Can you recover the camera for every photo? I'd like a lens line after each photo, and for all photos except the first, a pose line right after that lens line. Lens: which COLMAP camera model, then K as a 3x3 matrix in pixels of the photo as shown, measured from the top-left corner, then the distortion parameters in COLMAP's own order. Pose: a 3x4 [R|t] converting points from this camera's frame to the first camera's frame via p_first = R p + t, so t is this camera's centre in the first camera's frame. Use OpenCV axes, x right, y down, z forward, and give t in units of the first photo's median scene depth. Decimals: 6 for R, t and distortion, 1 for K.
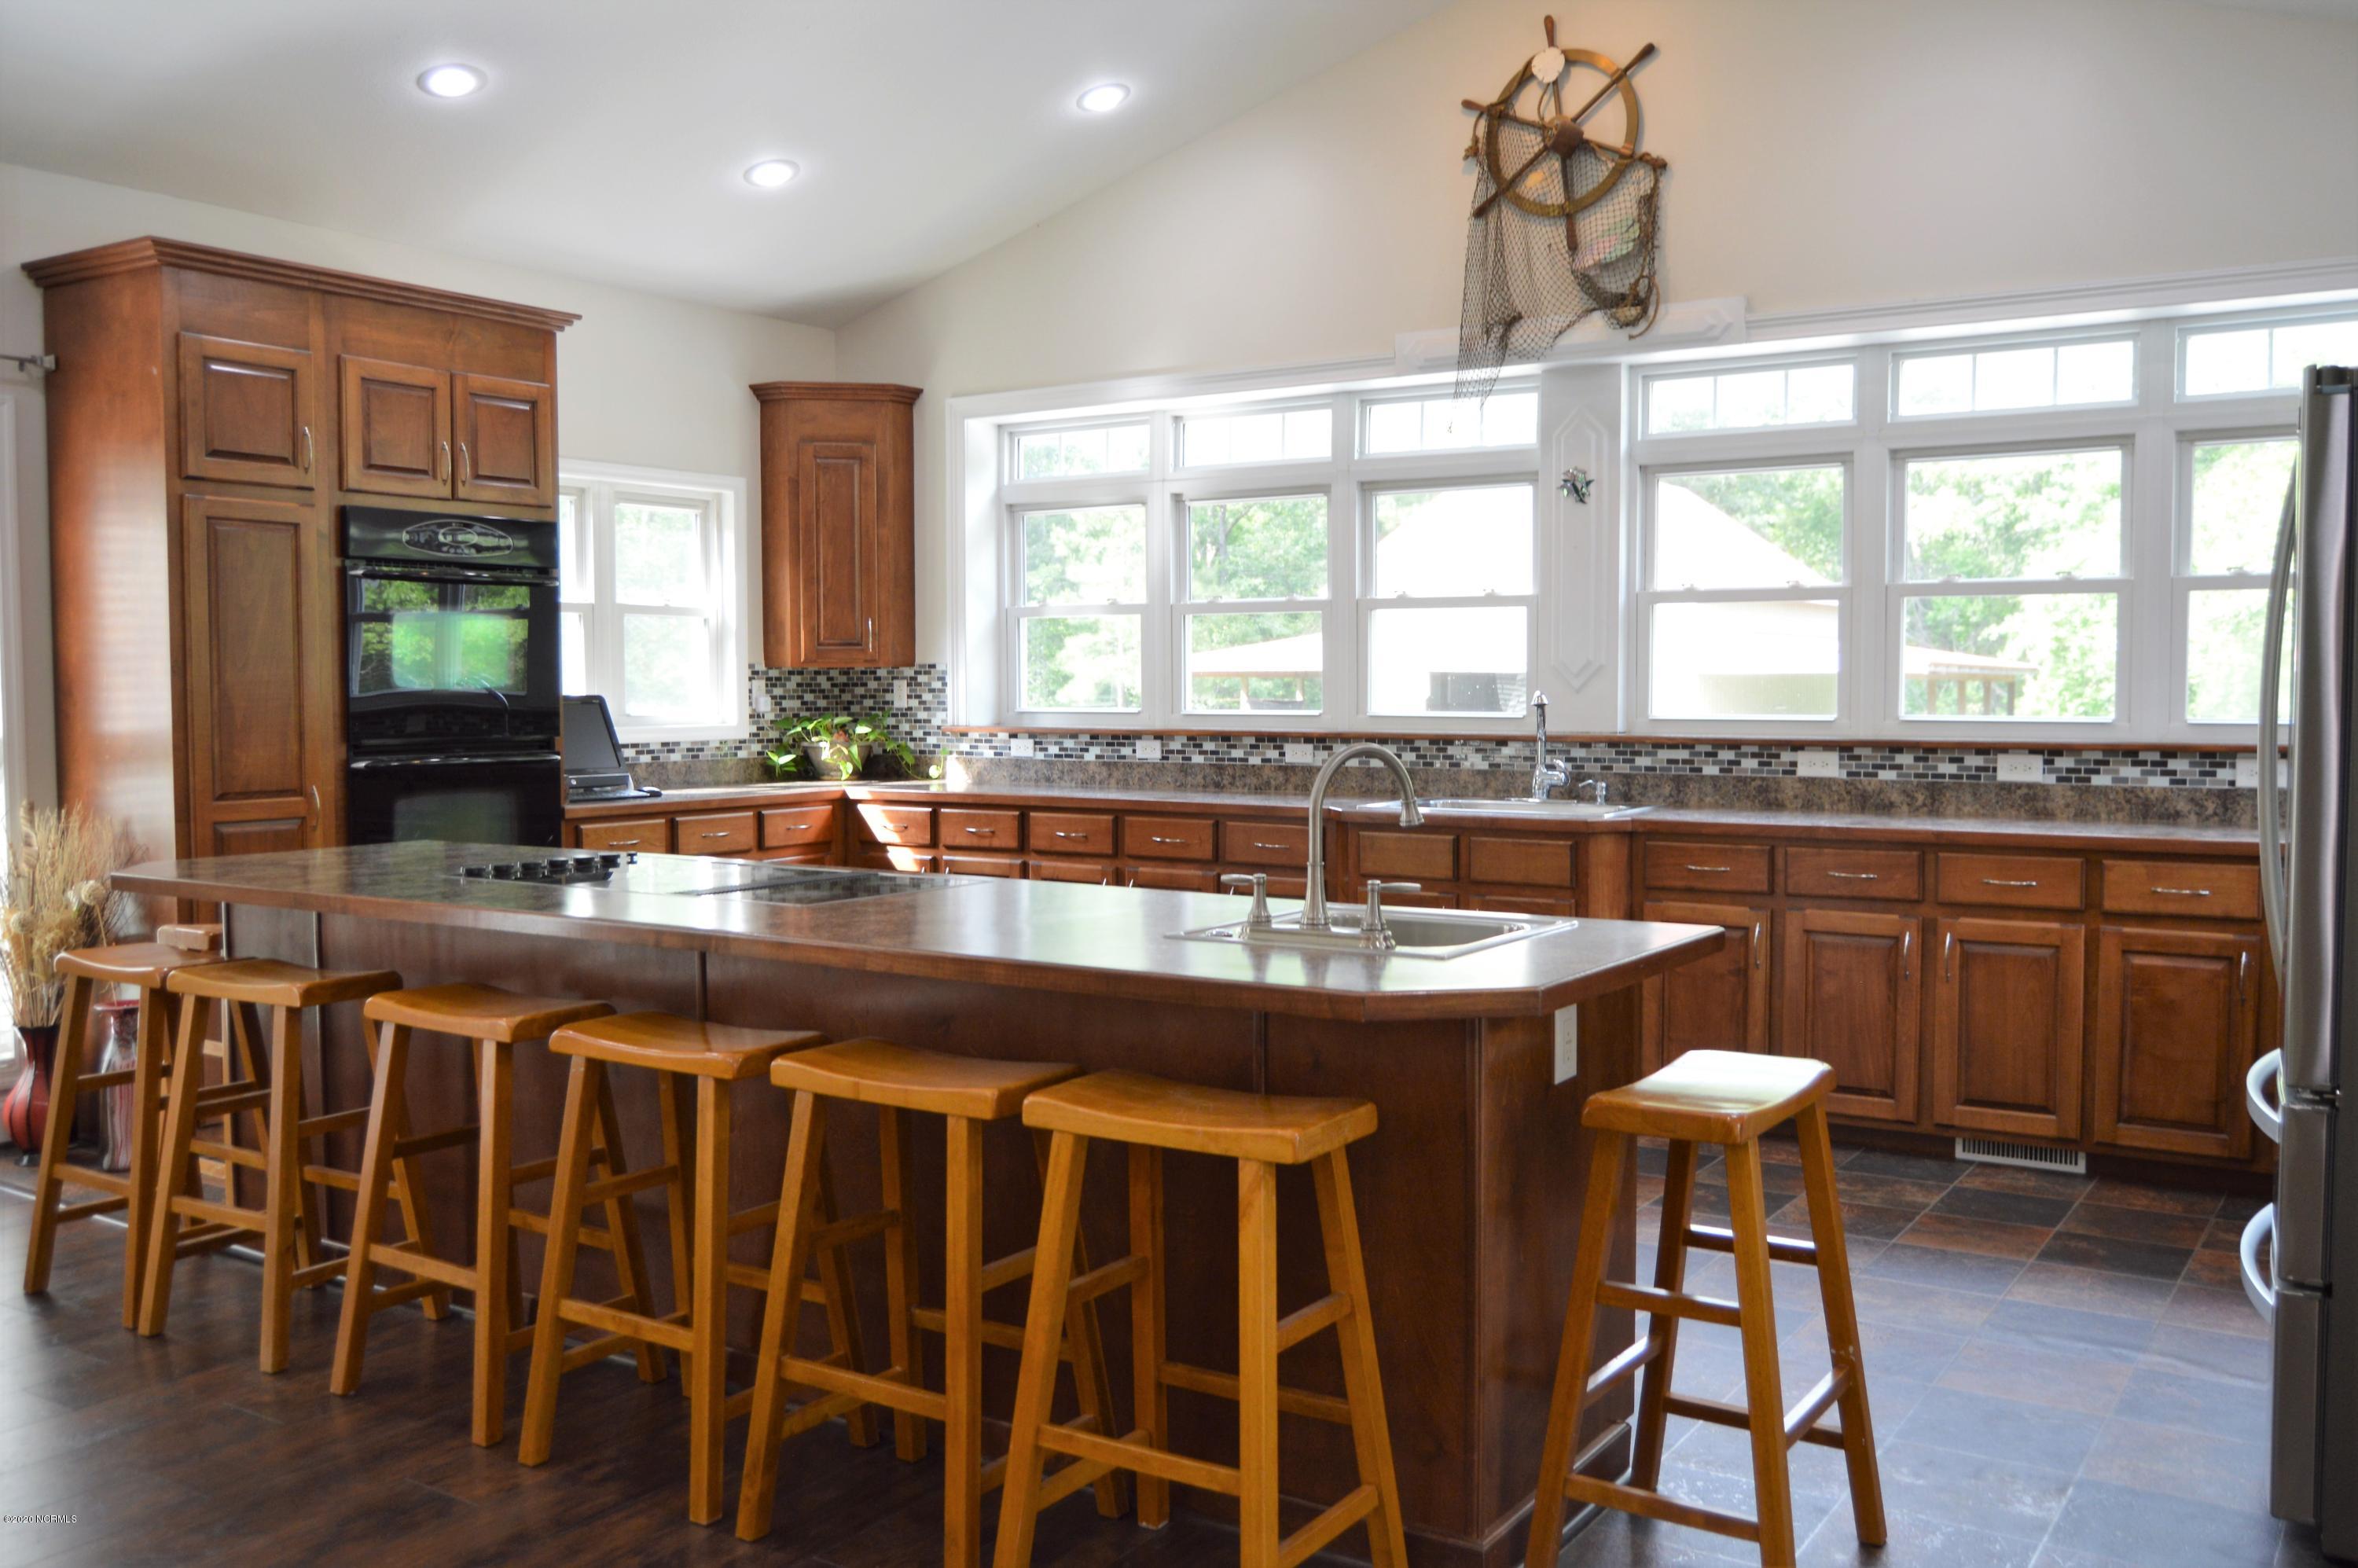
lens RADIAL K [[1990.8, 0, 1199.8], [0, 1990.8, 788.4], [0, 0, 1]] dist [-0.020915, 0.002959]
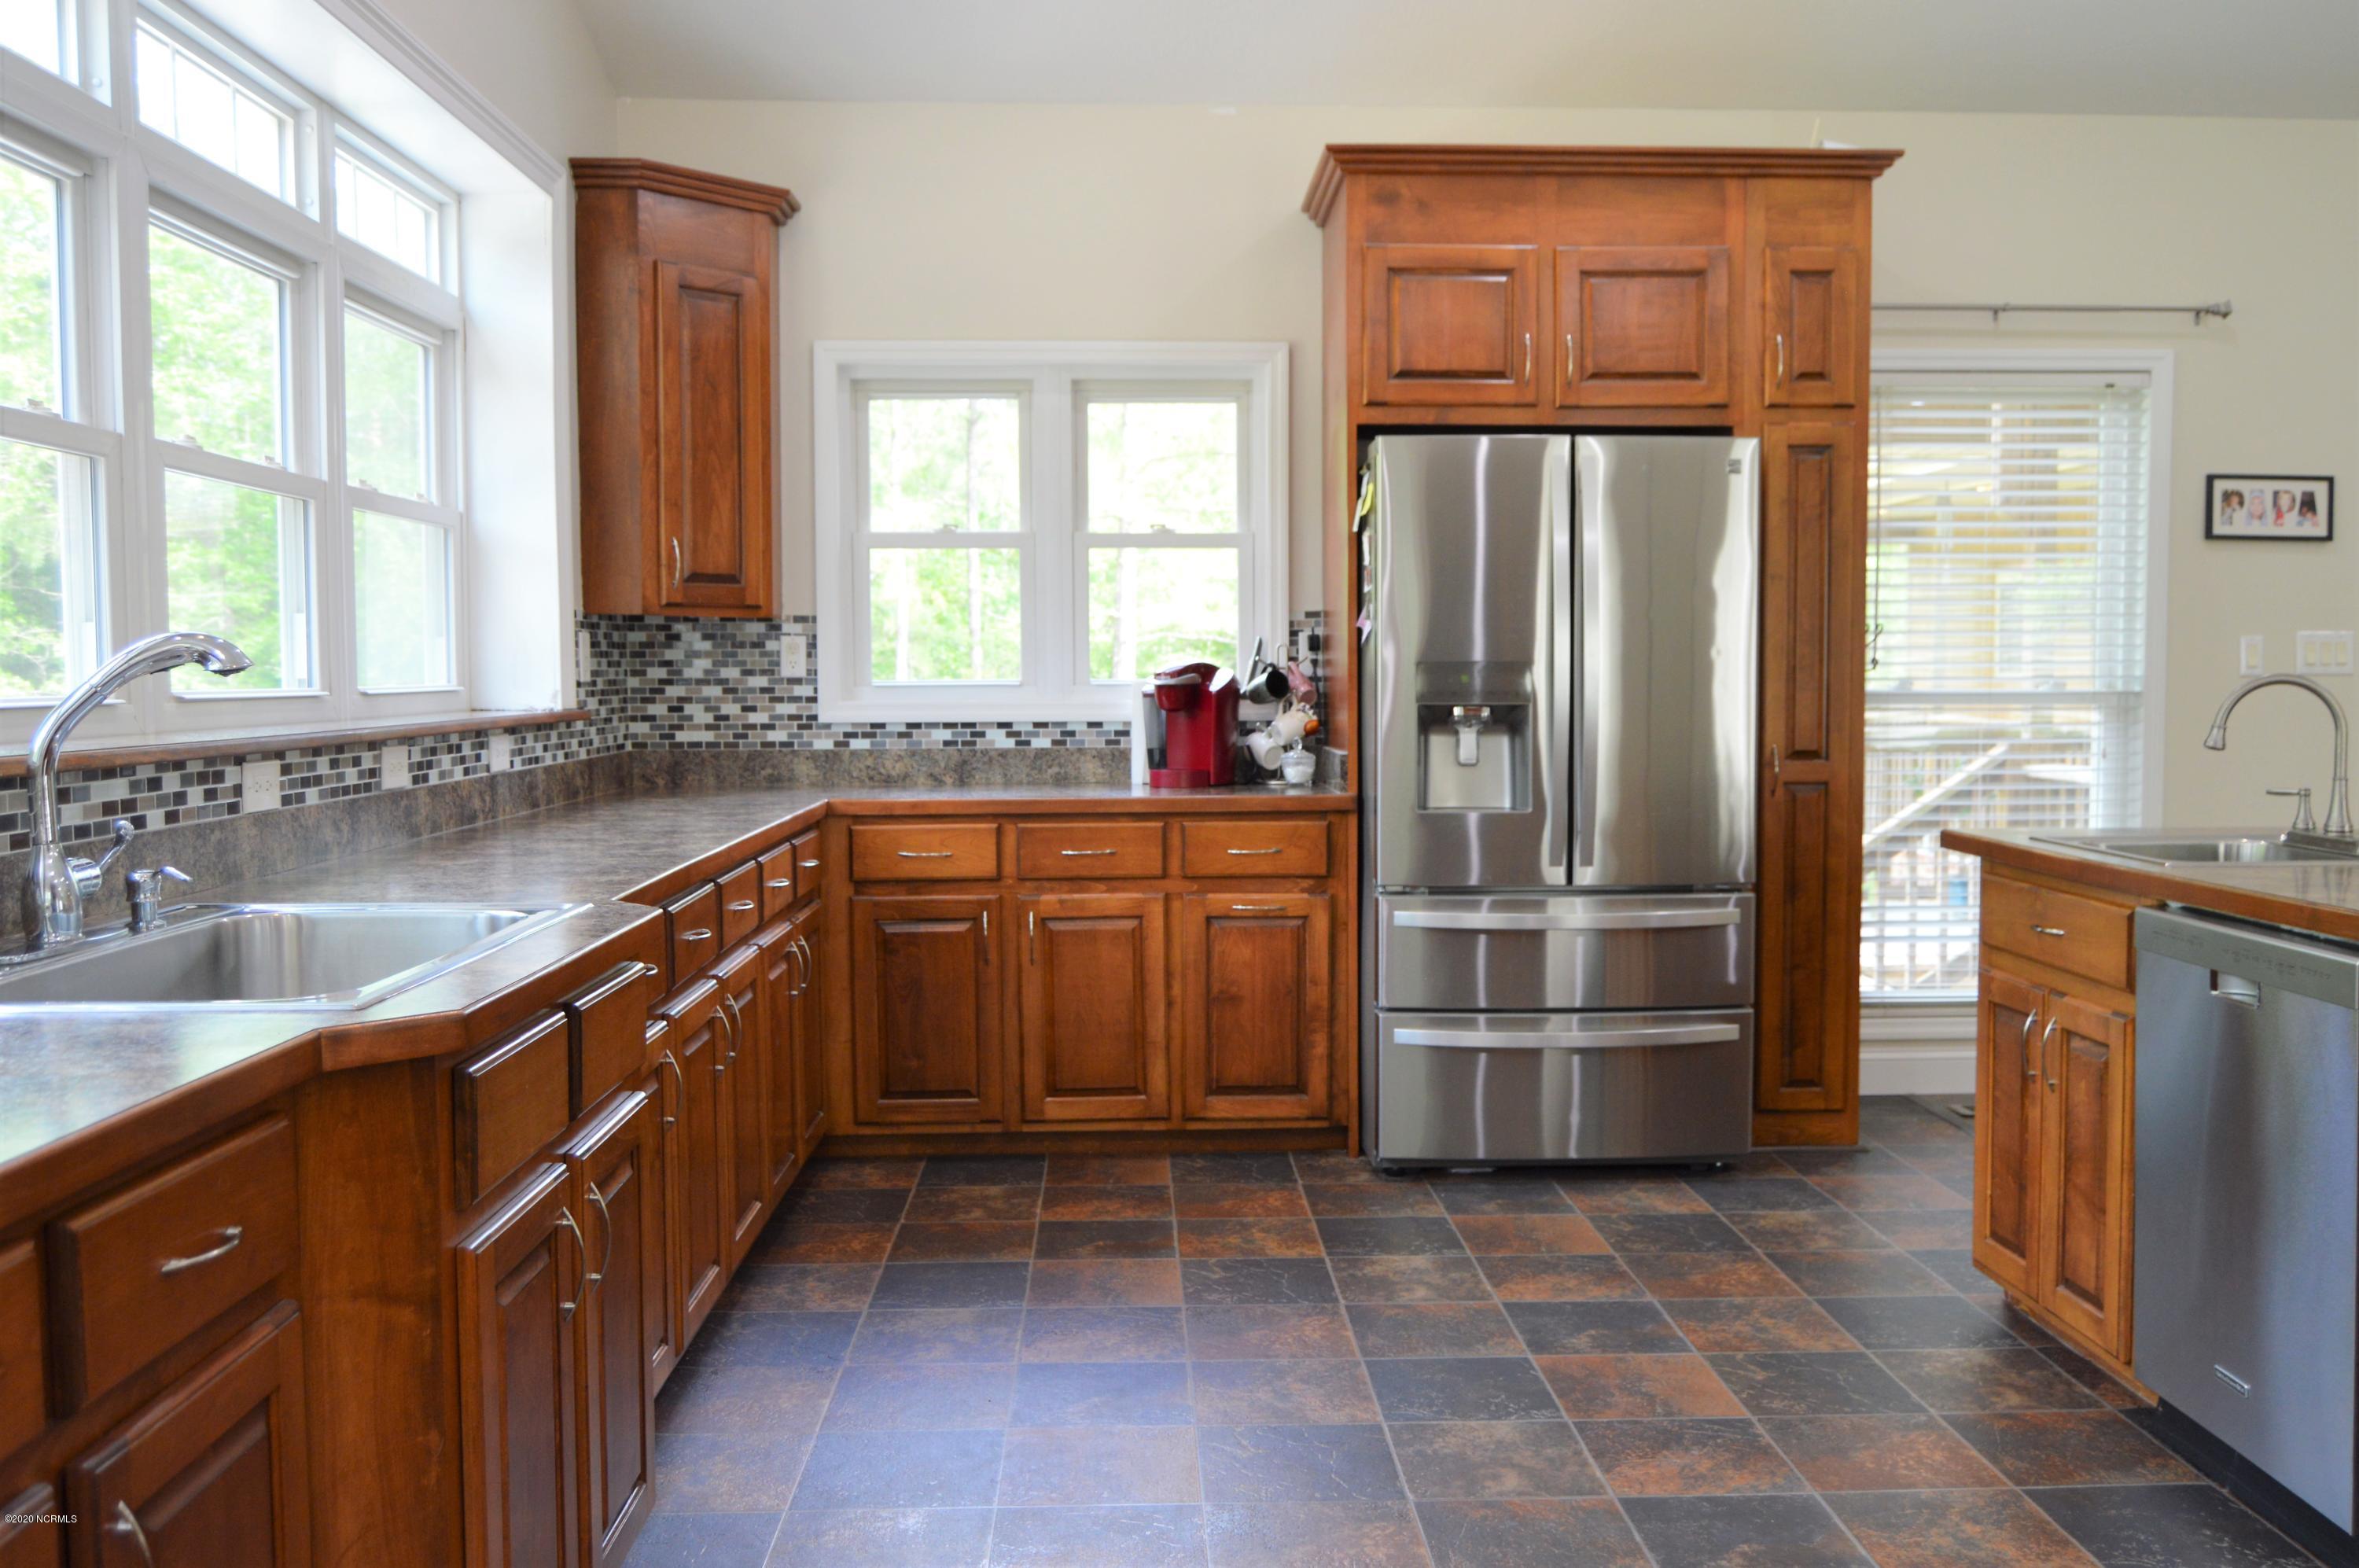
lens RADIAL K [[2001.2, 0, 1202.9], [0, 2001.2, 786.5], [0, 0, 1]] dist [-0.022131, 0.001767]
pose [[-0.583666, -0.042927, 0.810858, -0.229490], [0.050466, 0.994753, 0.088989, -0.043010], [-0.810424, 0.092860, -0.578438, 1.041416]]
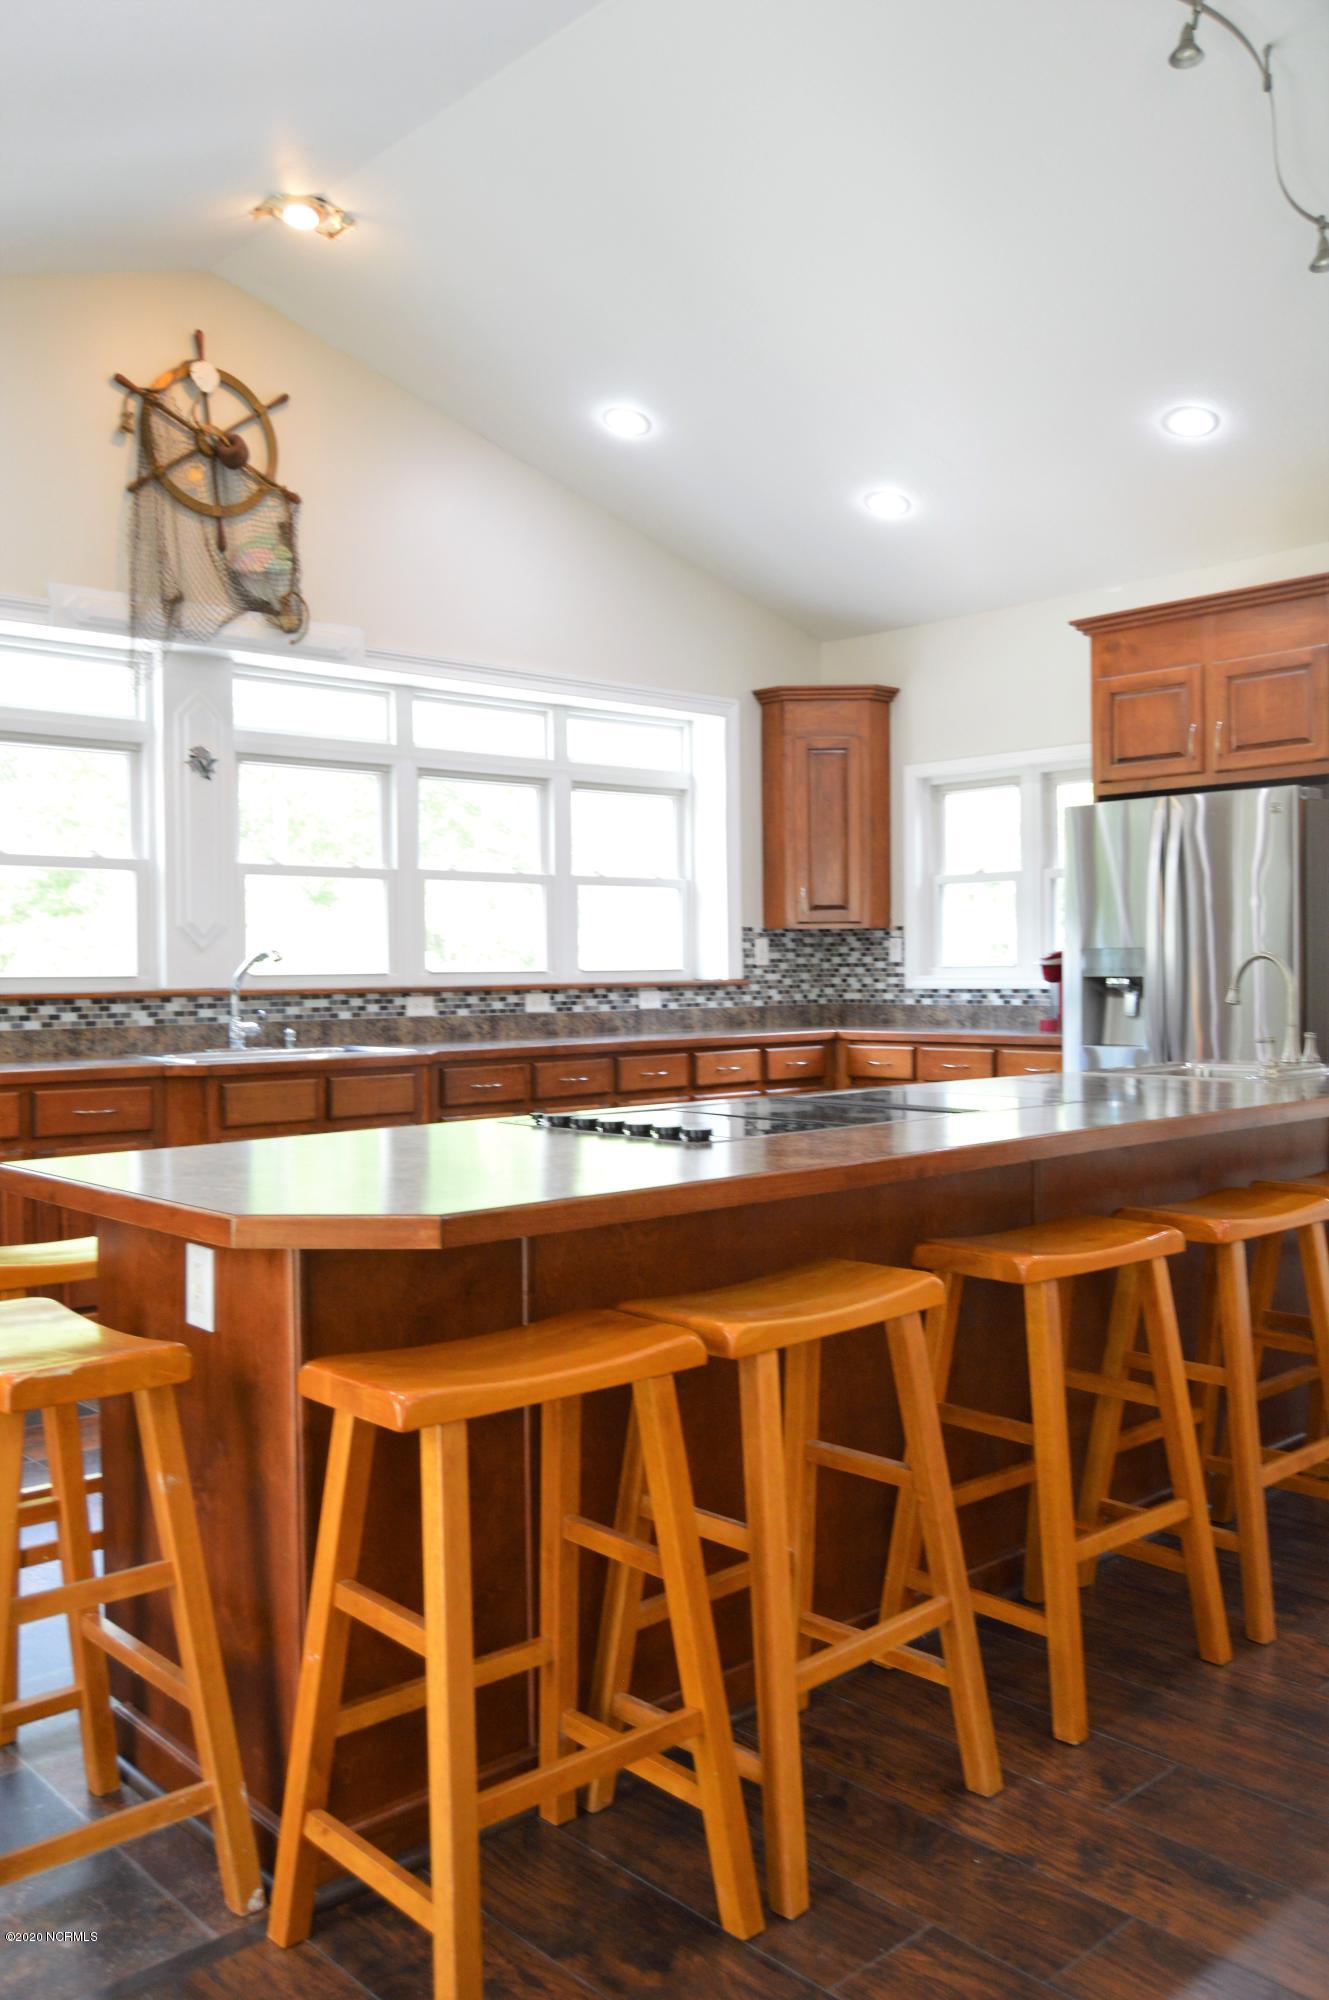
lens RADIAL K [[1644.2, 0, 658.4], [0, 1644.2, 997.8], [0, 0, 1]] dist [-0.019422, -0.000211]
pose [[0.248476, -0.016204, 0.968503, -0.640699], [0.064008, 0.997949, 0.000275, -0.007699], [-0.966521, 0.061923, 0.249003, 0.556623]]
